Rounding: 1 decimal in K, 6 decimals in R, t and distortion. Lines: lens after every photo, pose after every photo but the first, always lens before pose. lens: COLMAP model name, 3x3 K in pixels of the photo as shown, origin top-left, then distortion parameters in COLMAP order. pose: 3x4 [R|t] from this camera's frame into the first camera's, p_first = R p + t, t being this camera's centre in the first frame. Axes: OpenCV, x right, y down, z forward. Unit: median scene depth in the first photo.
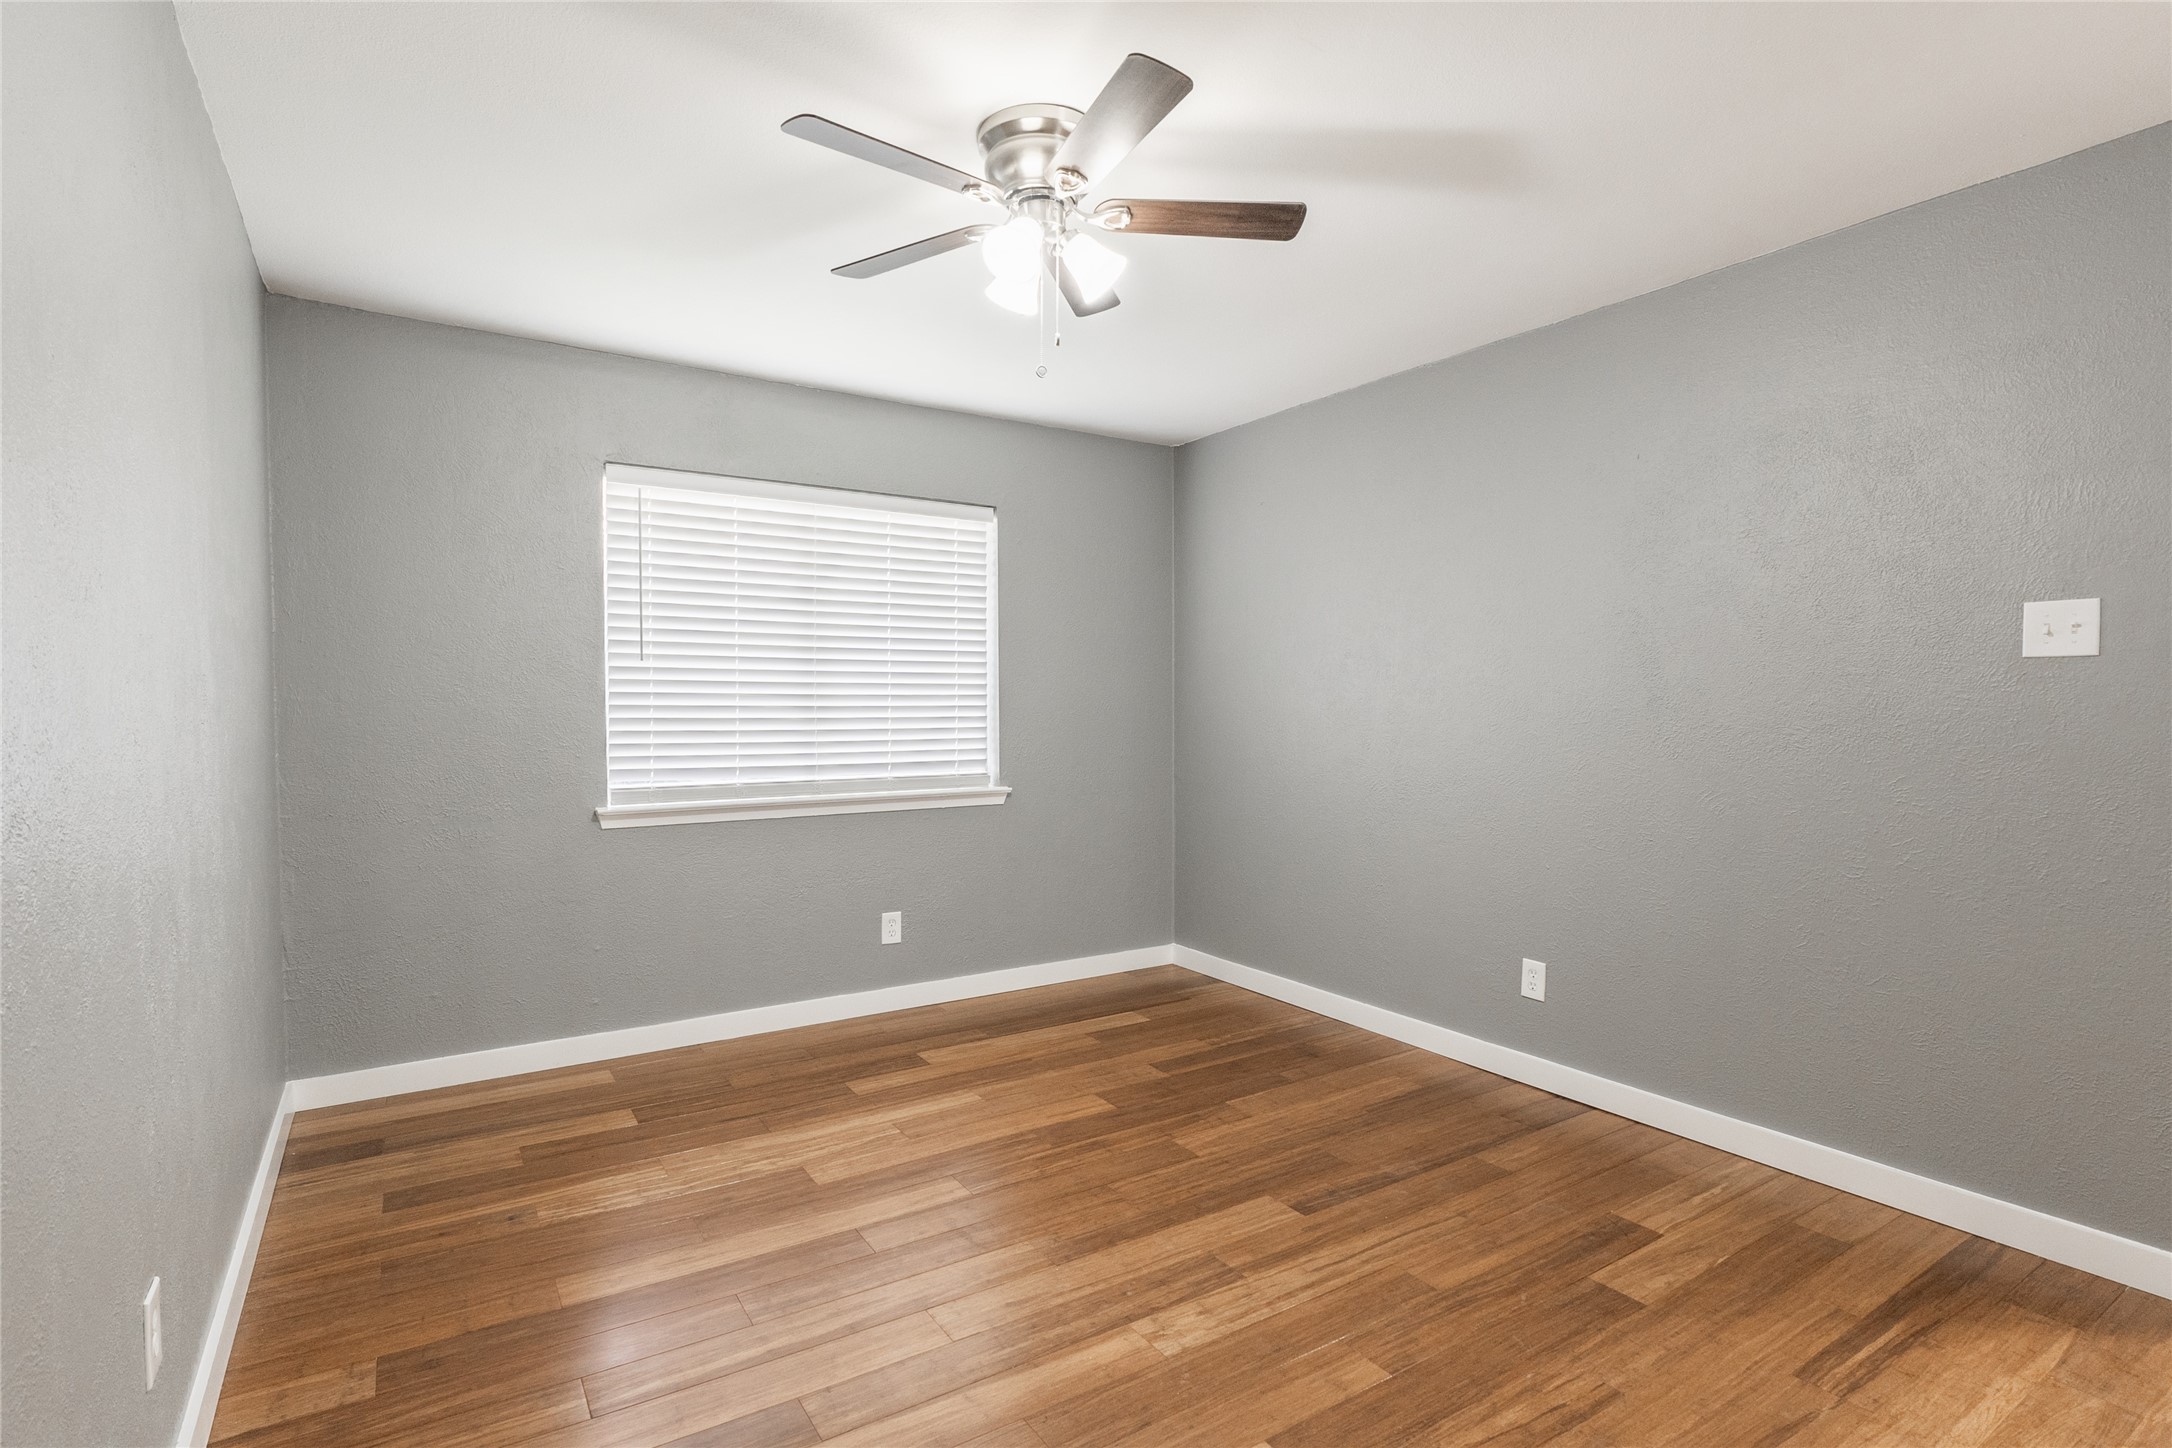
lens RADIAL K [[1058.9, 0, 1092.7], [0, 1058.9, 740.7], [0, 0, 1]] dist [-0.005530, -0.000124]
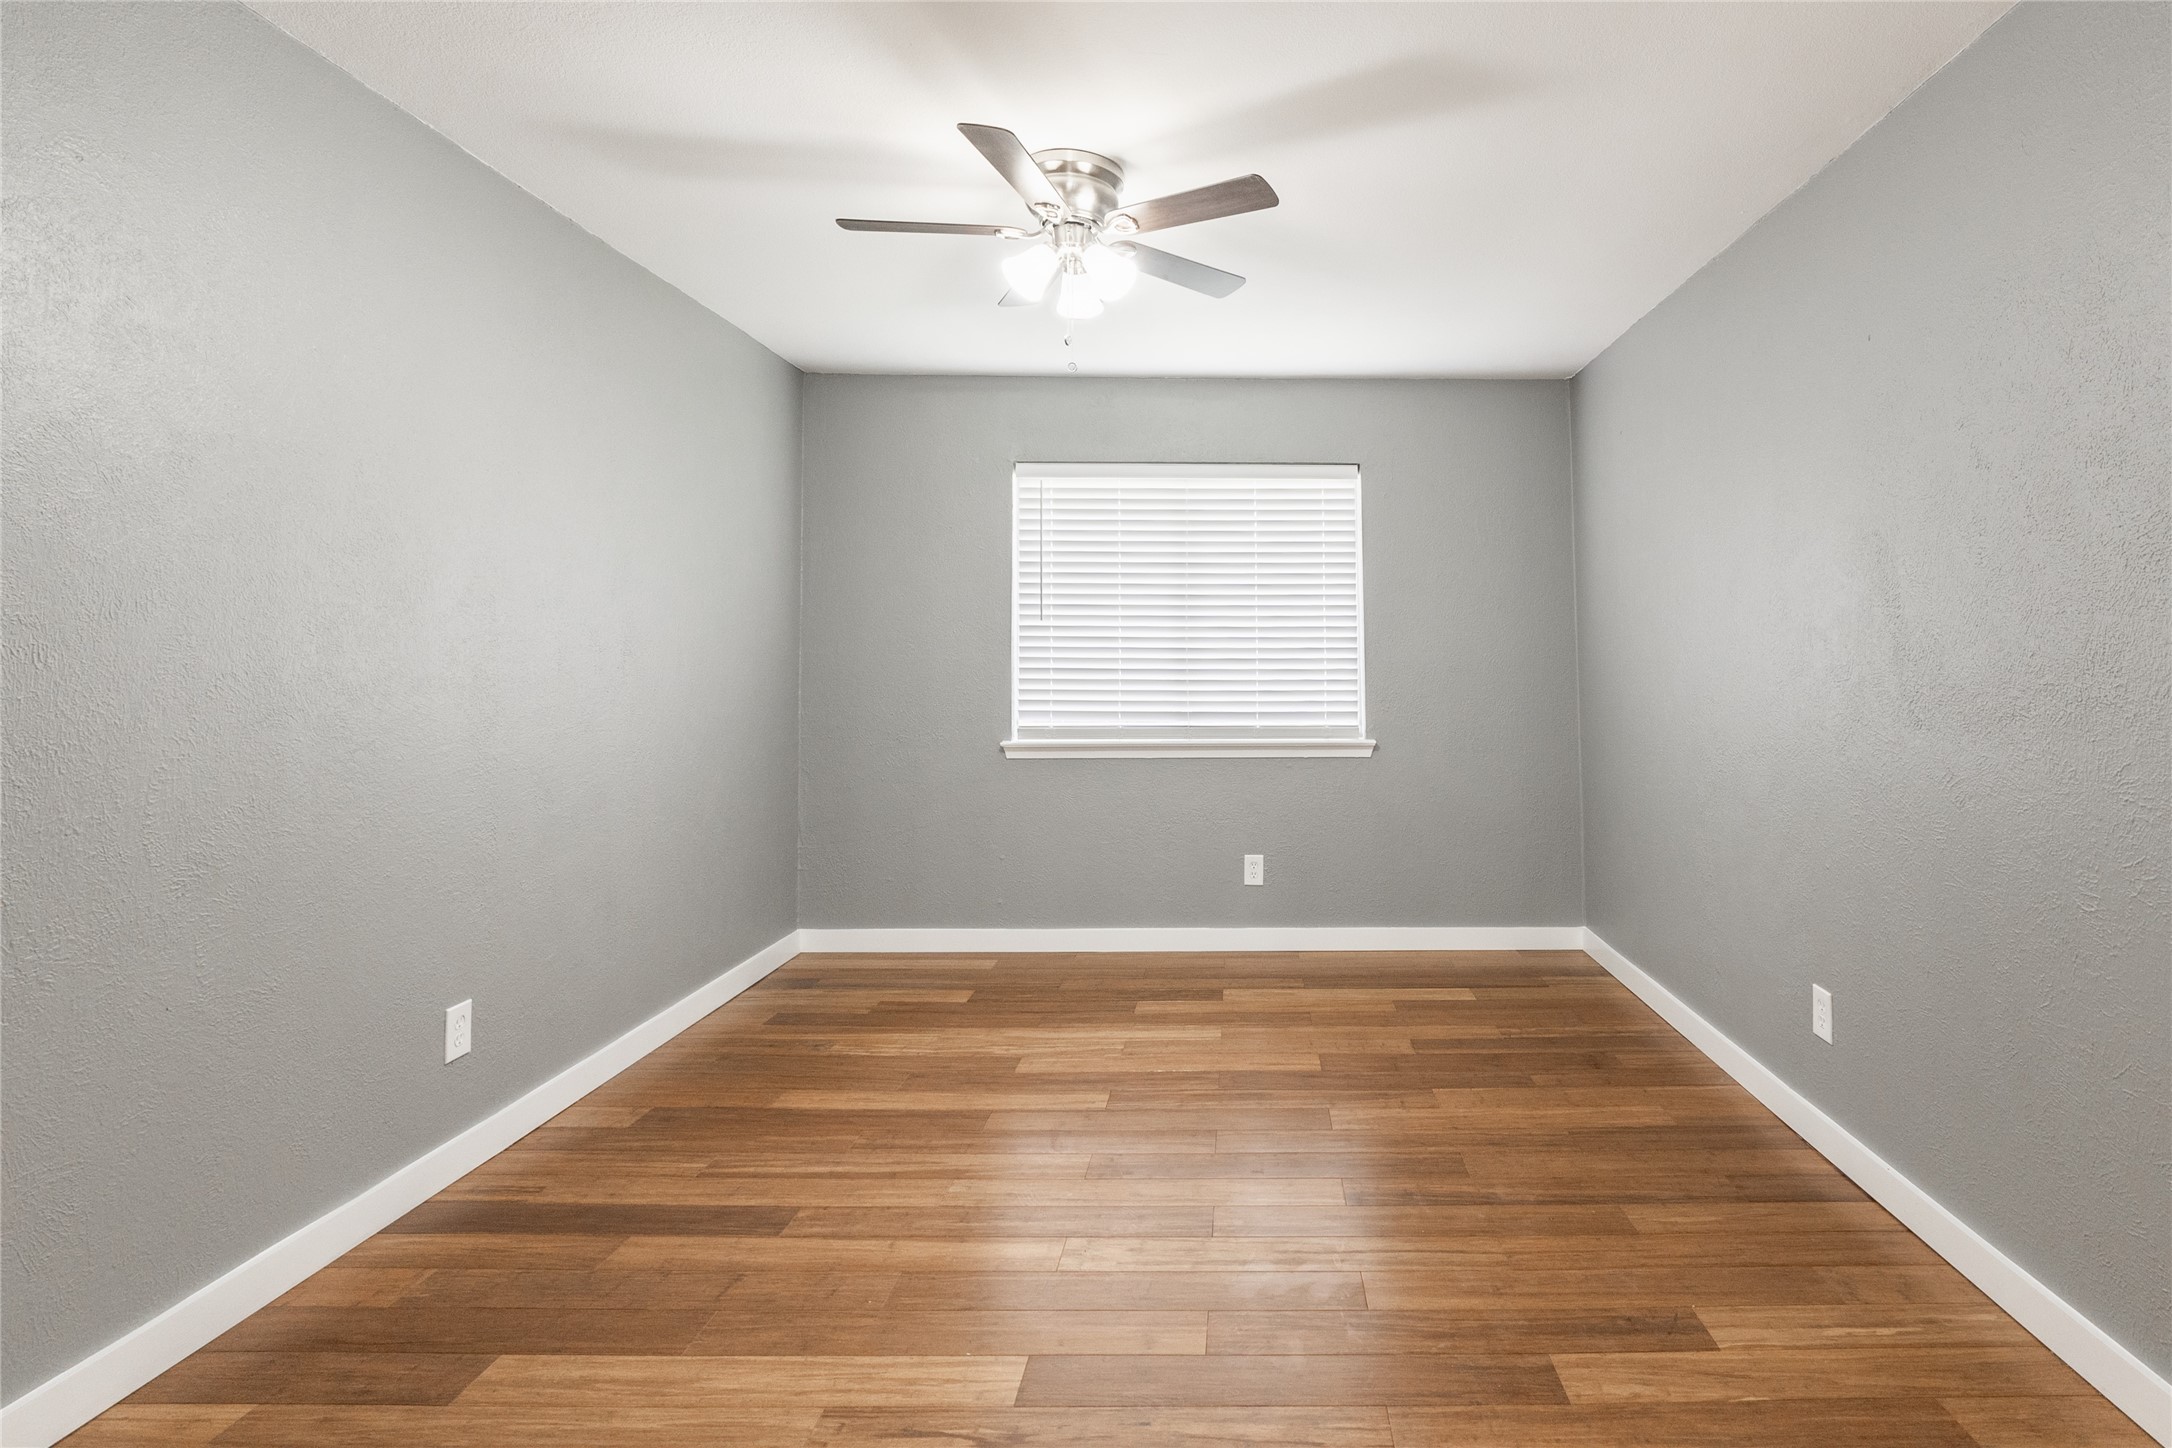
lens RADIAL K [[1103.2, 0, 1248.8], [0, 1103.2, 608.9], [0, 0, 1]] dist [-0.005979, 0.000583]
pose [[0.838885, -0.023169, -0.543815, 0.507431], [-0.019969, 0.997111, -0.073286, -0.001264], [0.543942, 0.072338, 0.835999, 0.079618]]
